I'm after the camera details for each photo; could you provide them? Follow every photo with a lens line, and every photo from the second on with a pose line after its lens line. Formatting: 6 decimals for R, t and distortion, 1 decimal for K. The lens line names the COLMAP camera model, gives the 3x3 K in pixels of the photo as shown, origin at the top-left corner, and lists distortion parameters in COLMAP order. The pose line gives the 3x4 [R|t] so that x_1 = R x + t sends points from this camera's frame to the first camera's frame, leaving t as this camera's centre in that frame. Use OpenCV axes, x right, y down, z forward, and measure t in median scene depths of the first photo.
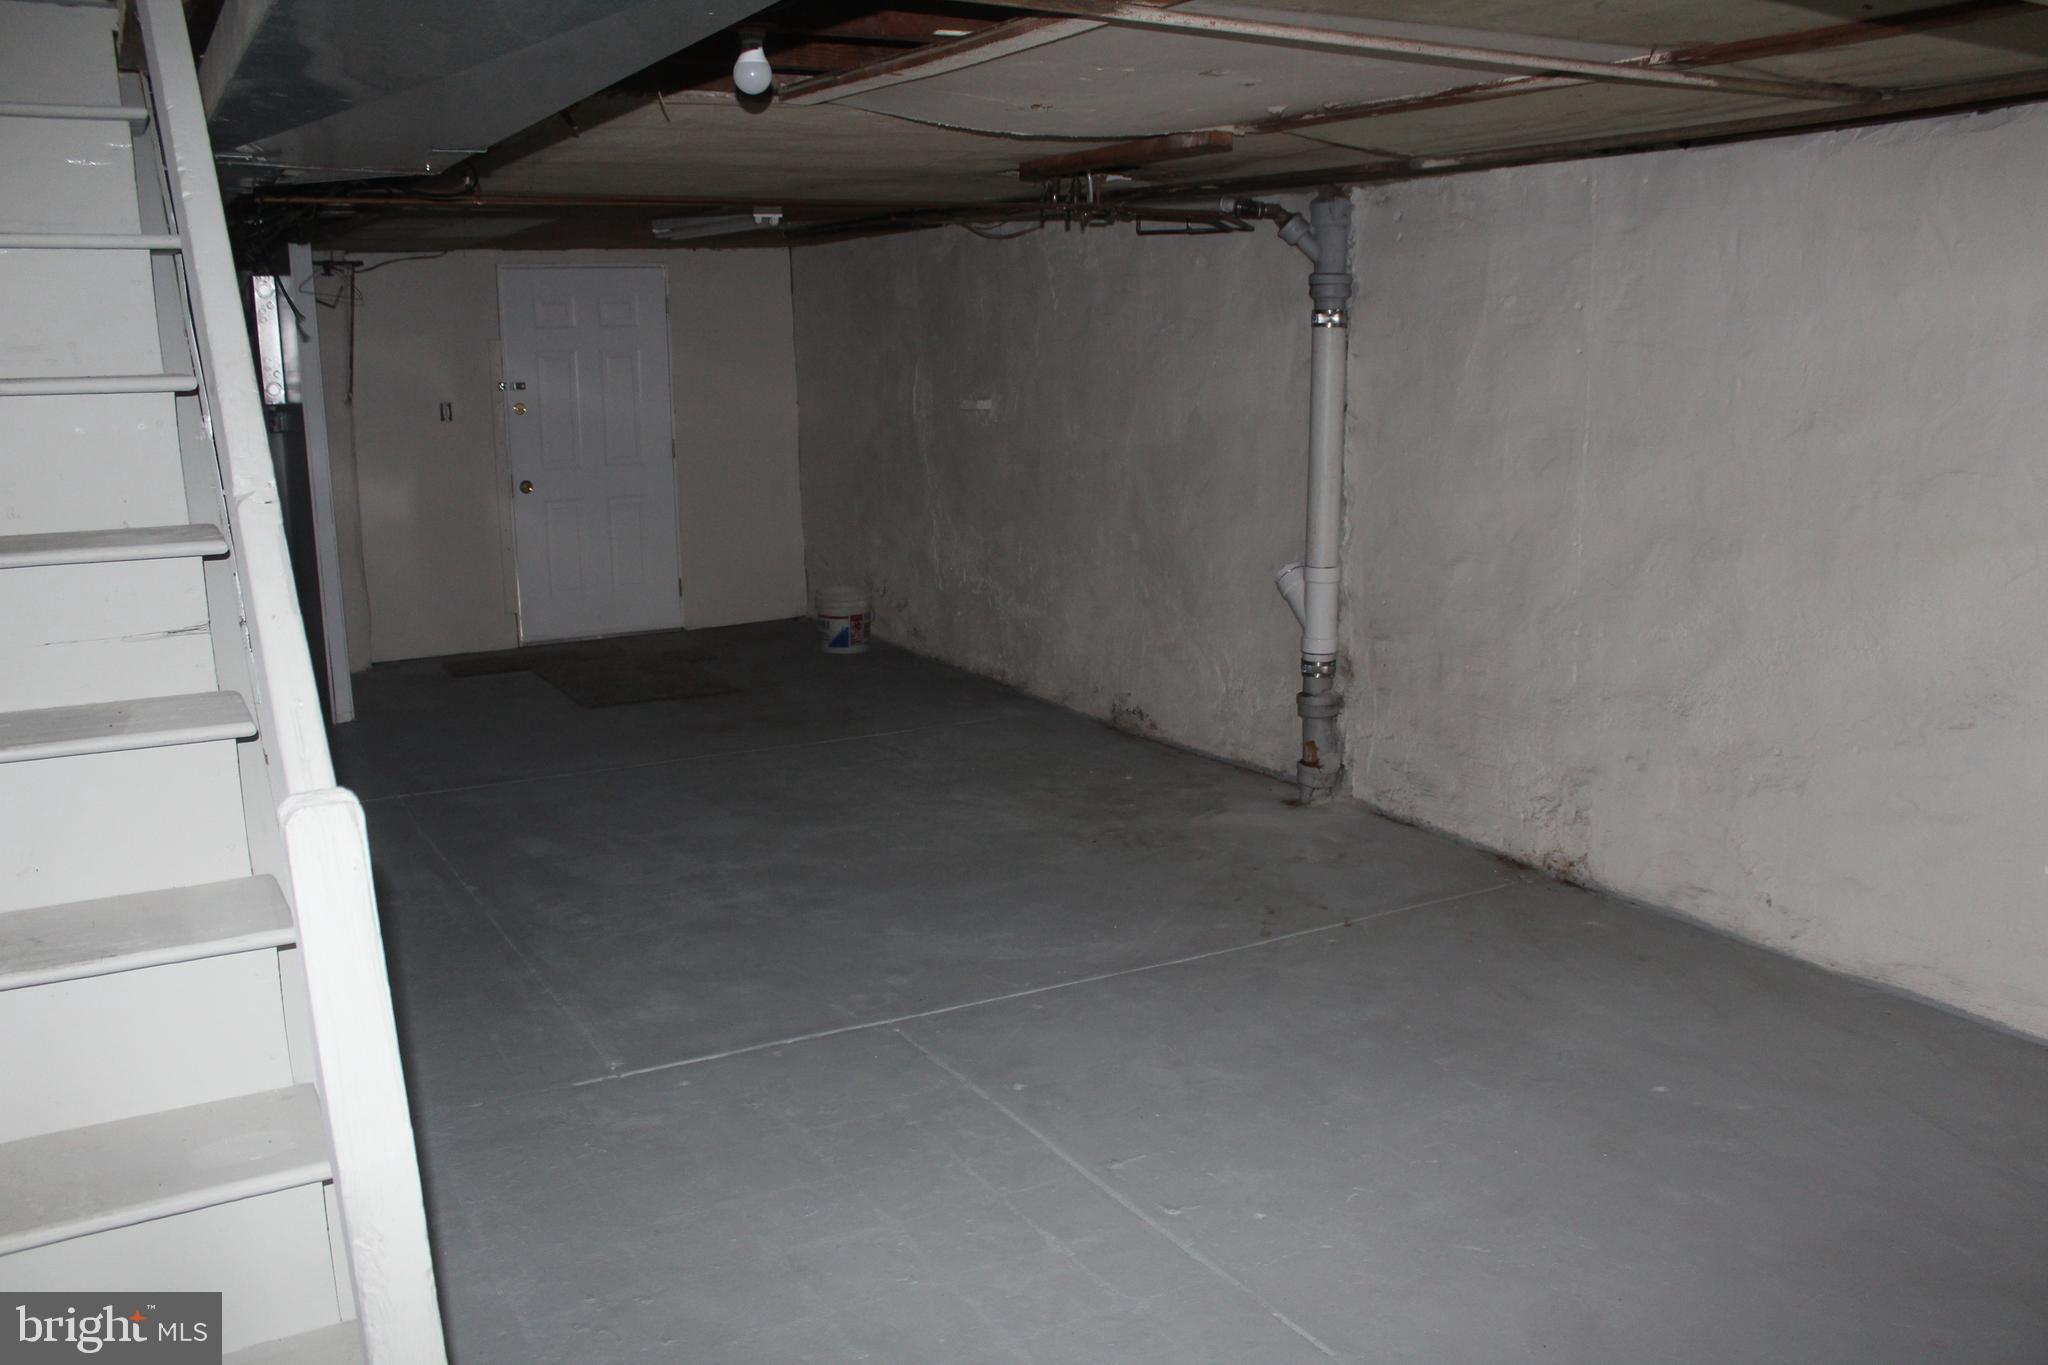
lens RADIAL K [[1723.0, 0, 1030.6], [0, 1723.0, 699.7], [0, 0, 1]] dist [-0.162819, 0.156194]
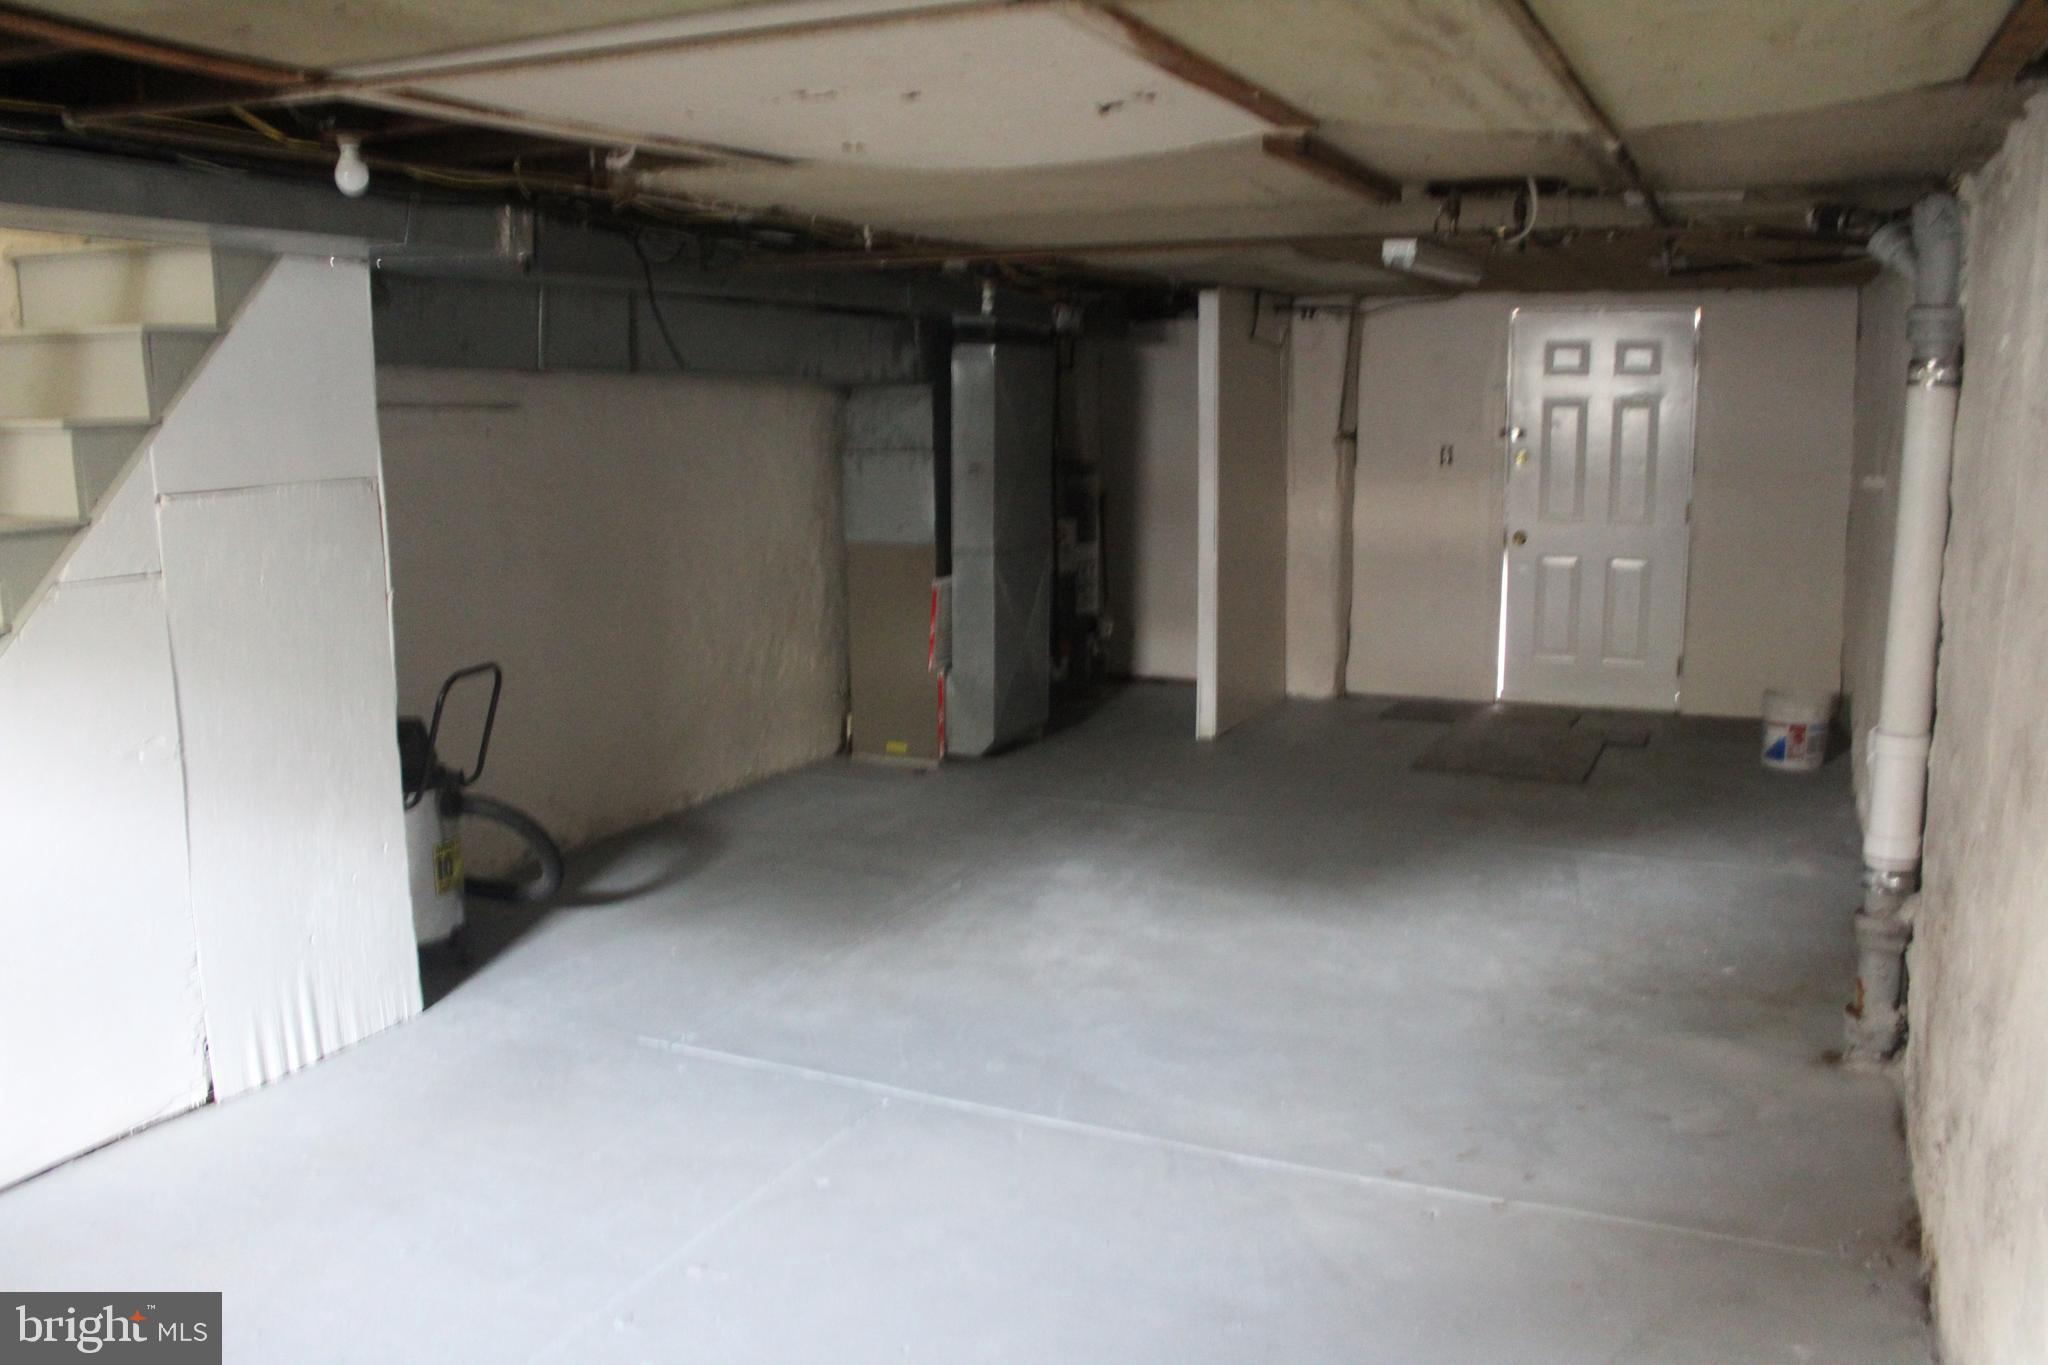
lens RADIAL K [[1723.0, 0, 1030.6], [0, 1723.0, 699.7], [0, 0, 1]] dist [-0.162819, 0.156194]
pose [[0.593544, 0.149841, -0.790729, 0.485267], [-0.168736, 0.983847, 0.059778, -0.071288], [0.786914, 0.097944, 0.609240, 0.311498]]
